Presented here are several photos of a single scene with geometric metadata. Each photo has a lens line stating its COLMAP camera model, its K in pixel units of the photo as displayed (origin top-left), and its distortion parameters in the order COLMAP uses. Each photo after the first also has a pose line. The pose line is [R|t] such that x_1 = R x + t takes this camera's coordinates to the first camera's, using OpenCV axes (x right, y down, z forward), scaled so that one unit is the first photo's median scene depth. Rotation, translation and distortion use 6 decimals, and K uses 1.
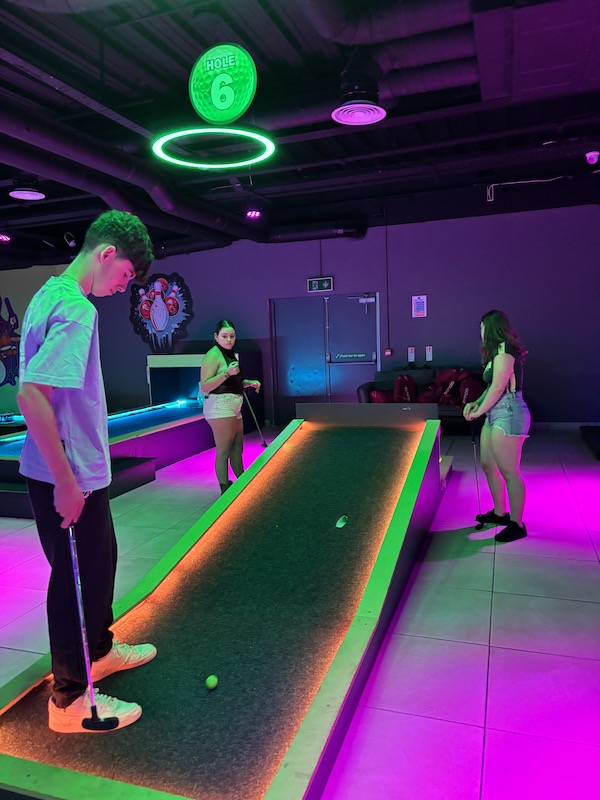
lens RADIAL K [[600.5, 0, 301.5], [0, 600.5, 402.9], [0, 0, 1]] dist [-0.026032, -0.022685]
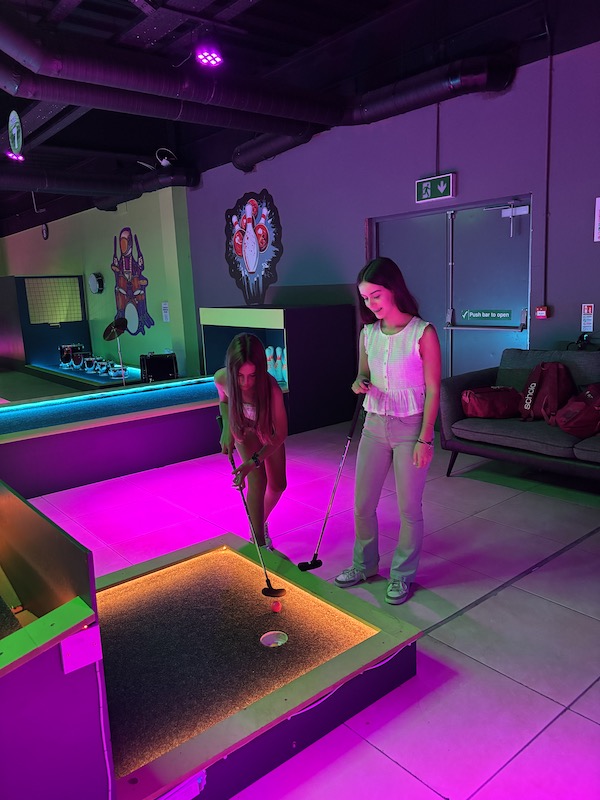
lens RADIAL K [[600.5, 0, 298.0], [0, 600.5, 399.6], [0, 0, 1]] dist [-0.026032, -0.022685]
pose [[0.854506, 0.097364, -0.510234, 0.207758], [-0.046188, 0.992627, 0.112064, -0.051147], [0.517383, -0.072193, 0.852703, 0.397466]]
